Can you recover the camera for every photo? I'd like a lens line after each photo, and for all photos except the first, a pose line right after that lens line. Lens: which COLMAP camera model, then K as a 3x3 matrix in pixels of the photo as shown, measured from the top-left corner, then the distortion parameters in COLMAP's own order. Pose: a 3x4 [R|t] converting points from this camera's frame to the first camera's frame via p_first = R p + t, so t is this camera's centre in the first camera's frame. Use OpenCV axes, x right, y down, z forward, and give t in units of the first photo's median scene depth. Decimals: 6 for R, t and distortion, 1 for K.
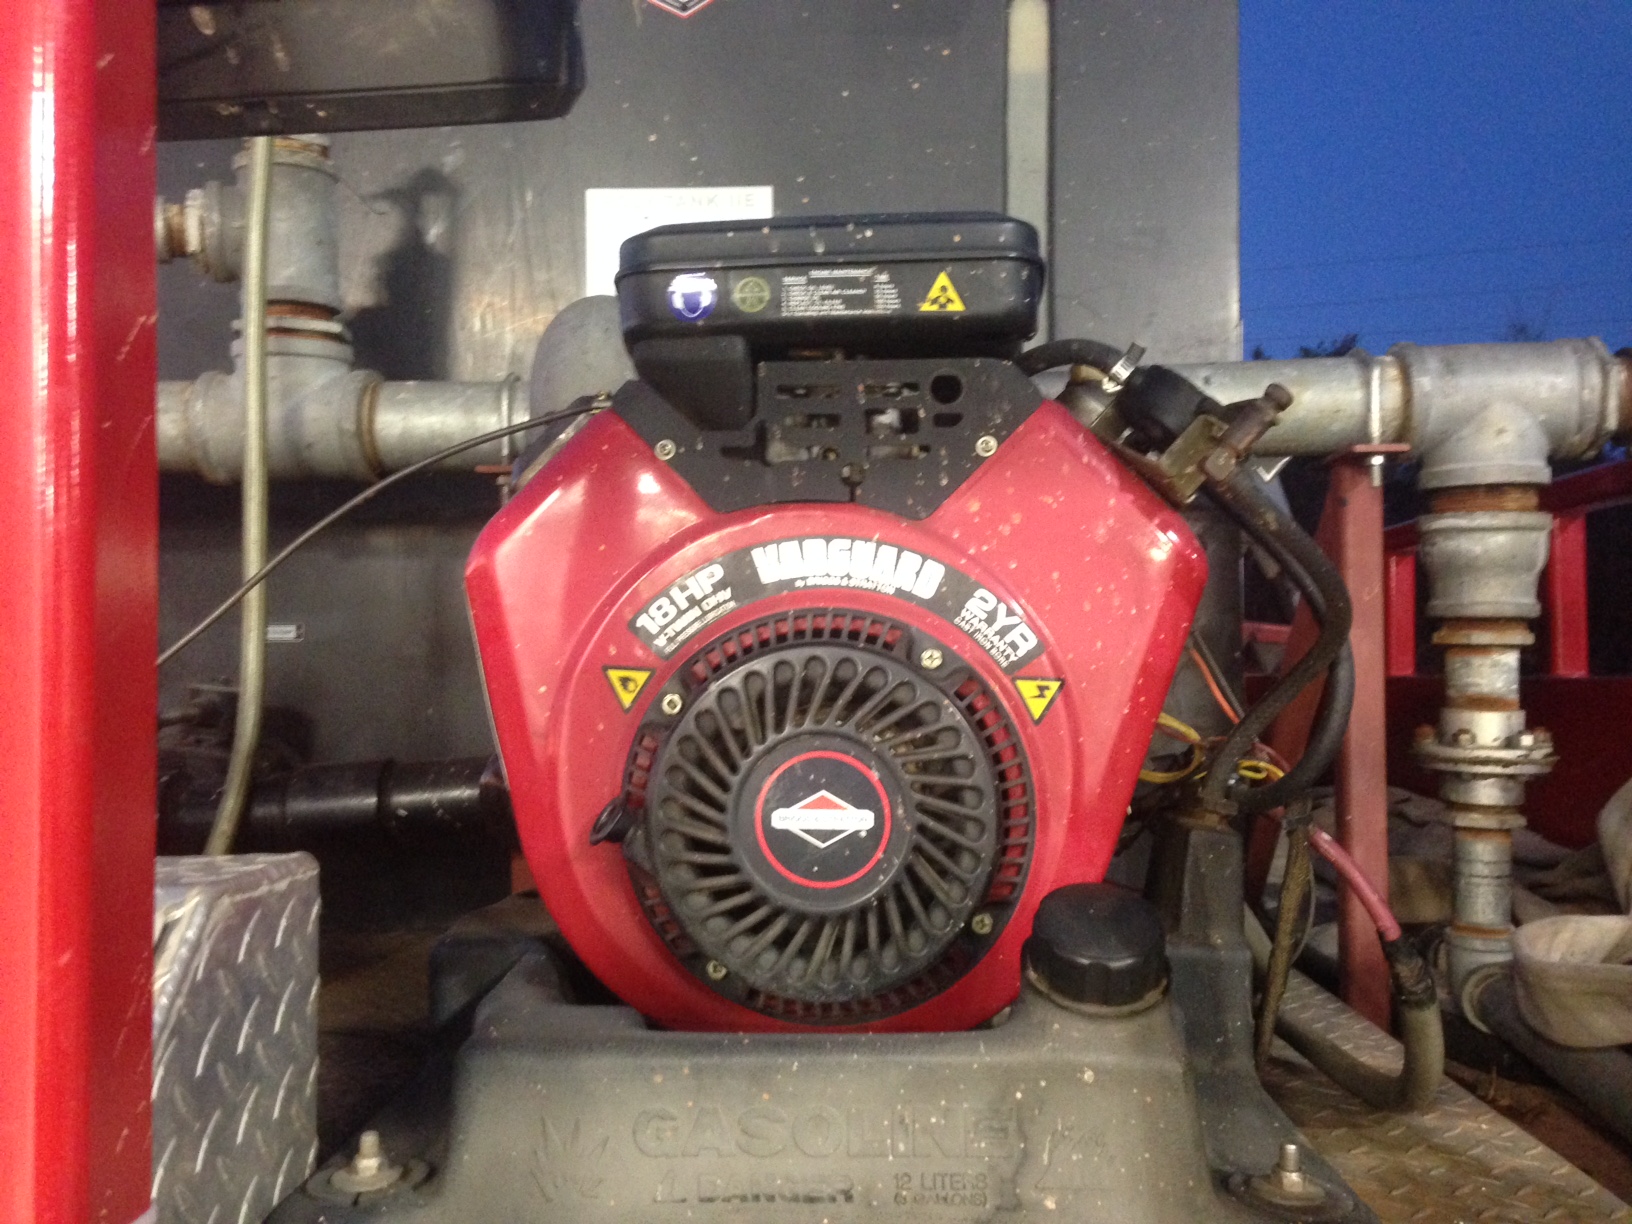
lens RADIAL K [[1484.9, 0, 806.9], [0, 1484.9, 623.3], [0, 0, 1]] dist [0.205957, -0.311331]
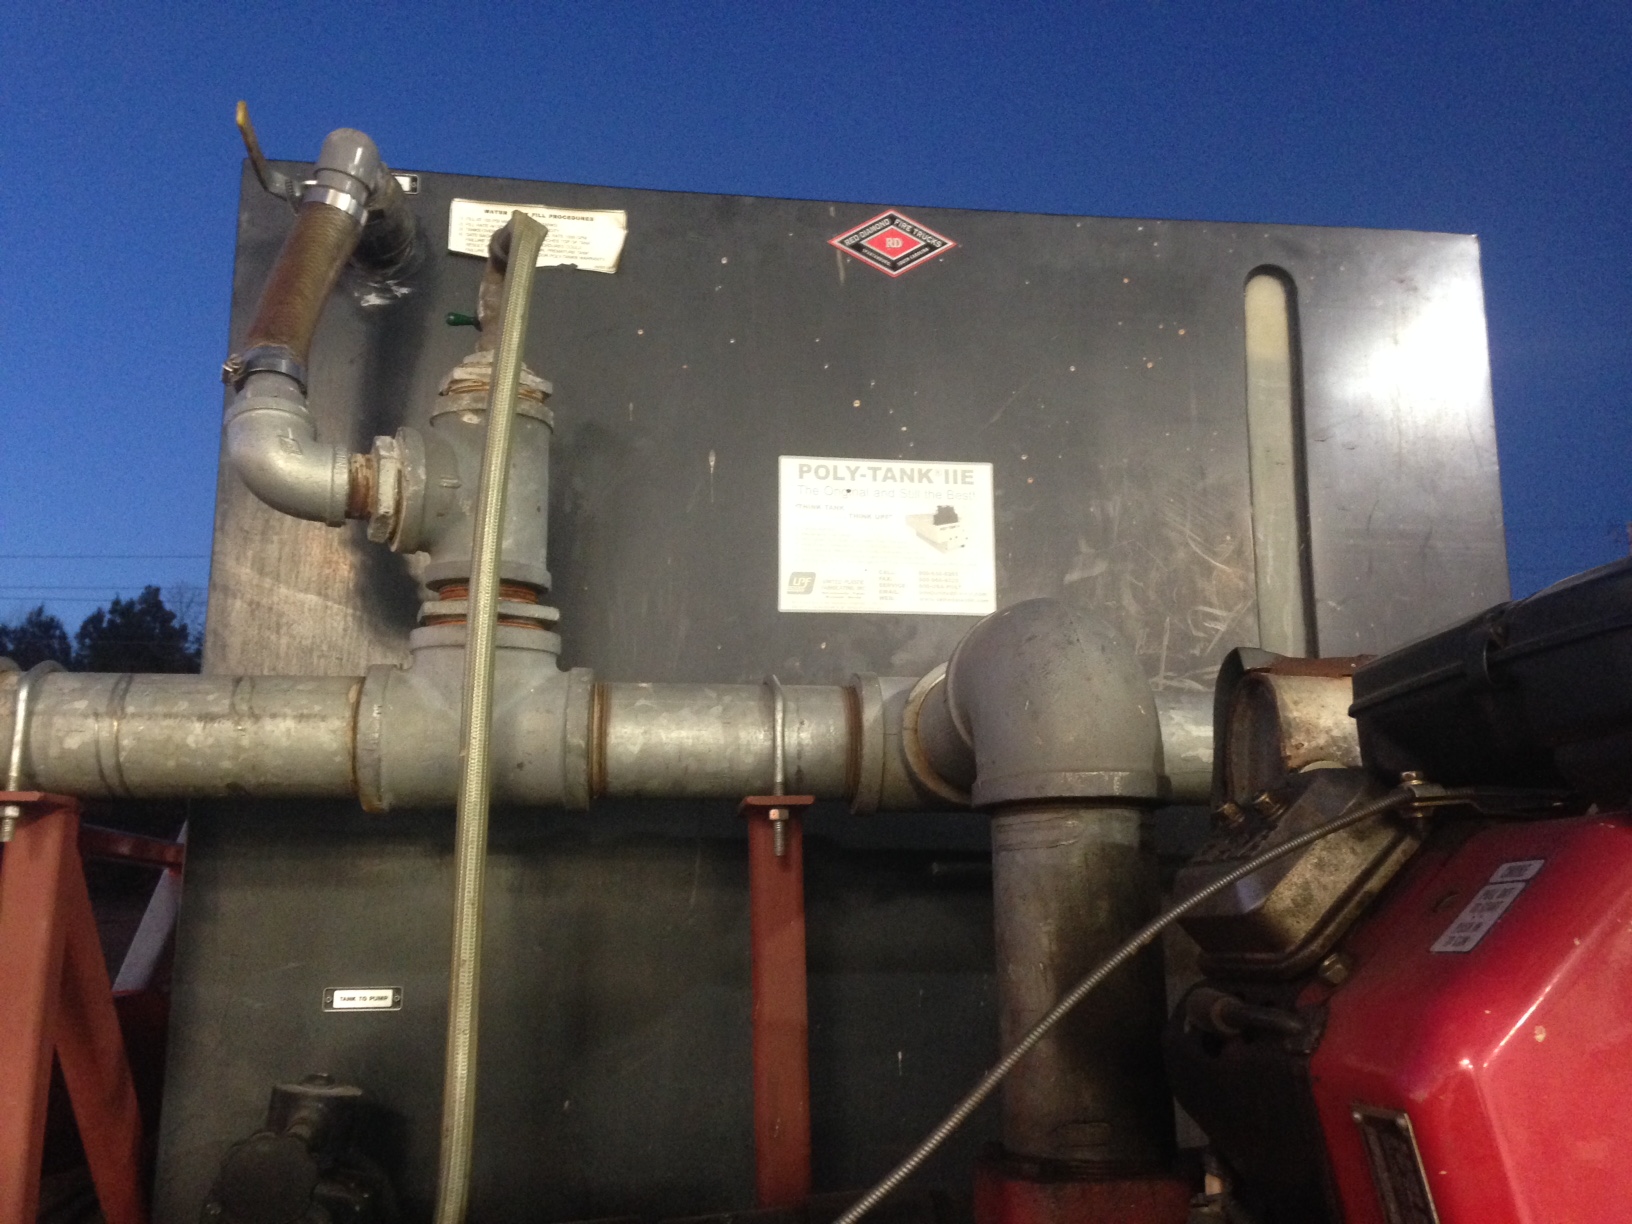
lens RADIAL K [[1484.9, 0, 806.9], [0, 1484.9, 623.3], [0, 0, 1]] dist [0.205957, -0.311331]
pose [[0.984924, 0.039579, 0.168398, -0.571486], [-0.011015, 0.985847, -0.167285, -0.114815], [-0.172636, 0.162908, 0.971421, 0.420757]]
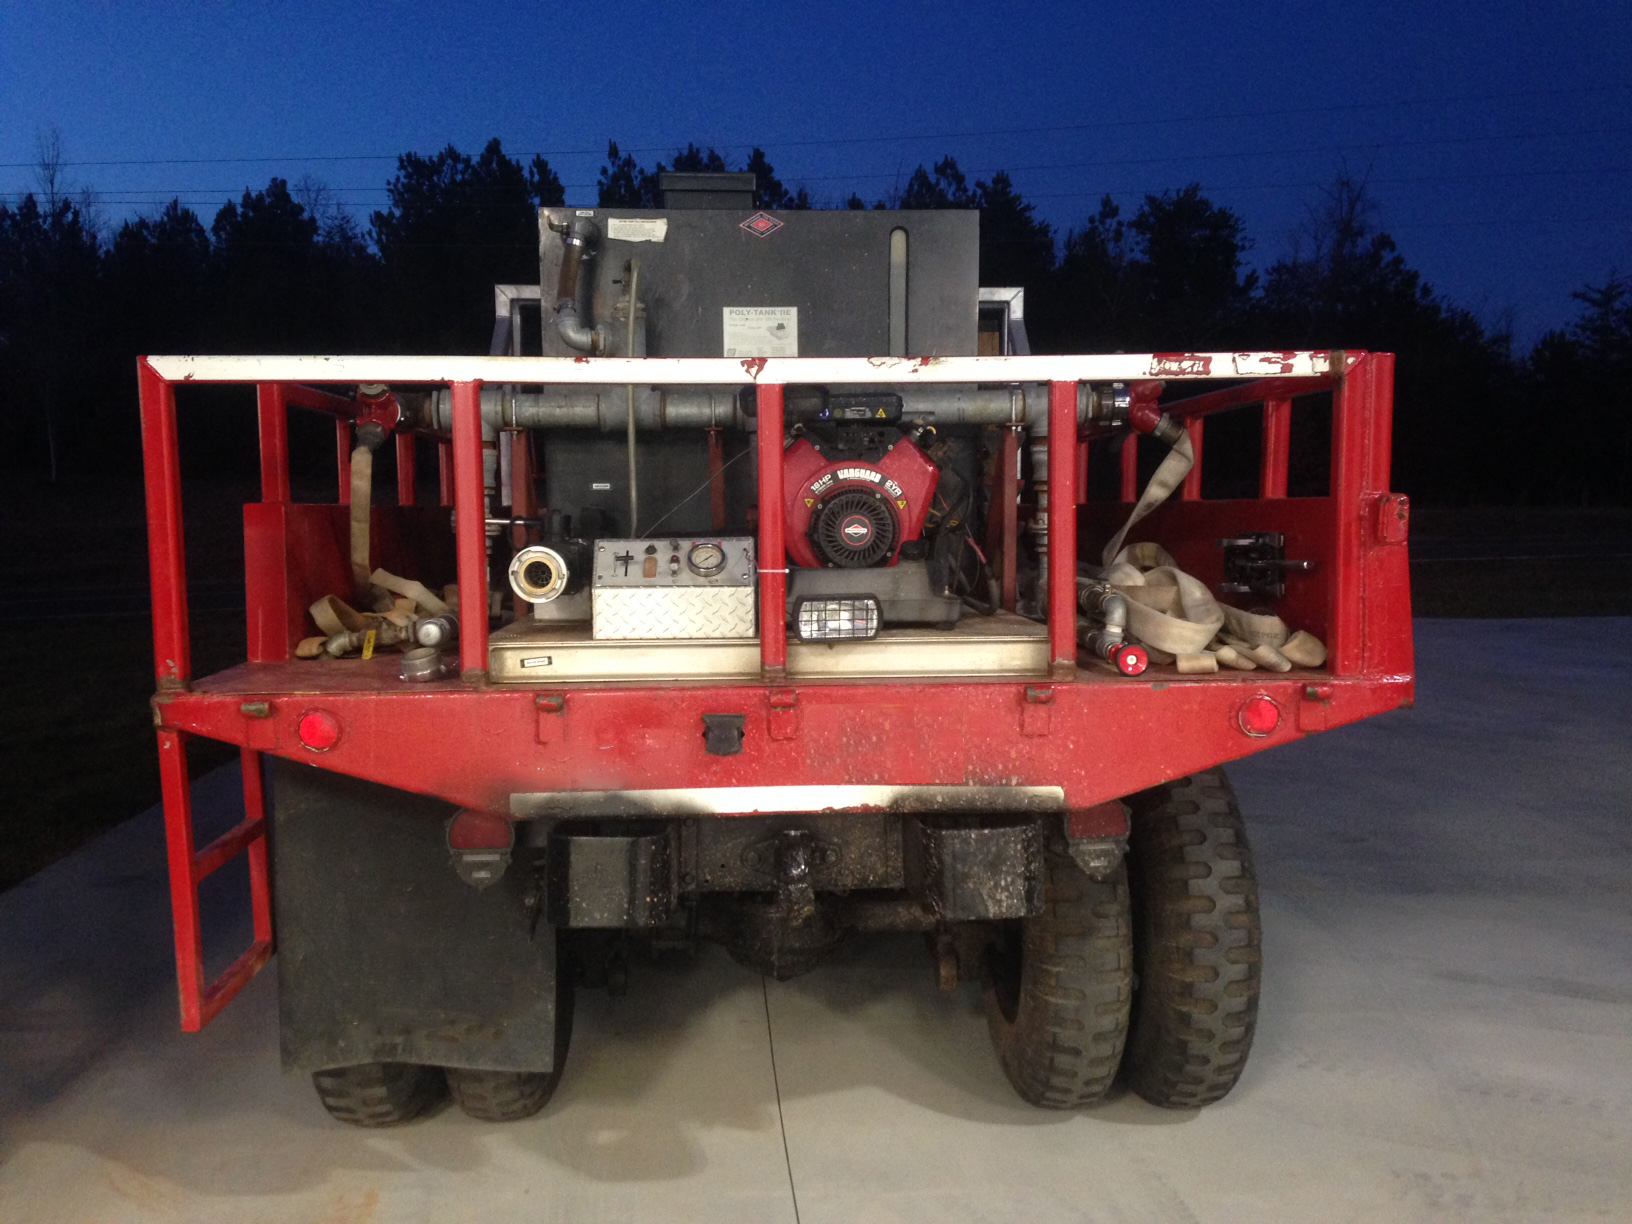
lens RADIAL K [[1484.9, 0, 806.9], [0, 1484.9, 623.3], [0, 0, 1]] dist [0.205957, -0.311331]
pose [[0.995681, -0.011022, 0.092182, -0.514870], [0.001043, 0.994193, 0.107611, -0.072977], [-0.092833, -0.107050, 0.989910, -3.247430]]
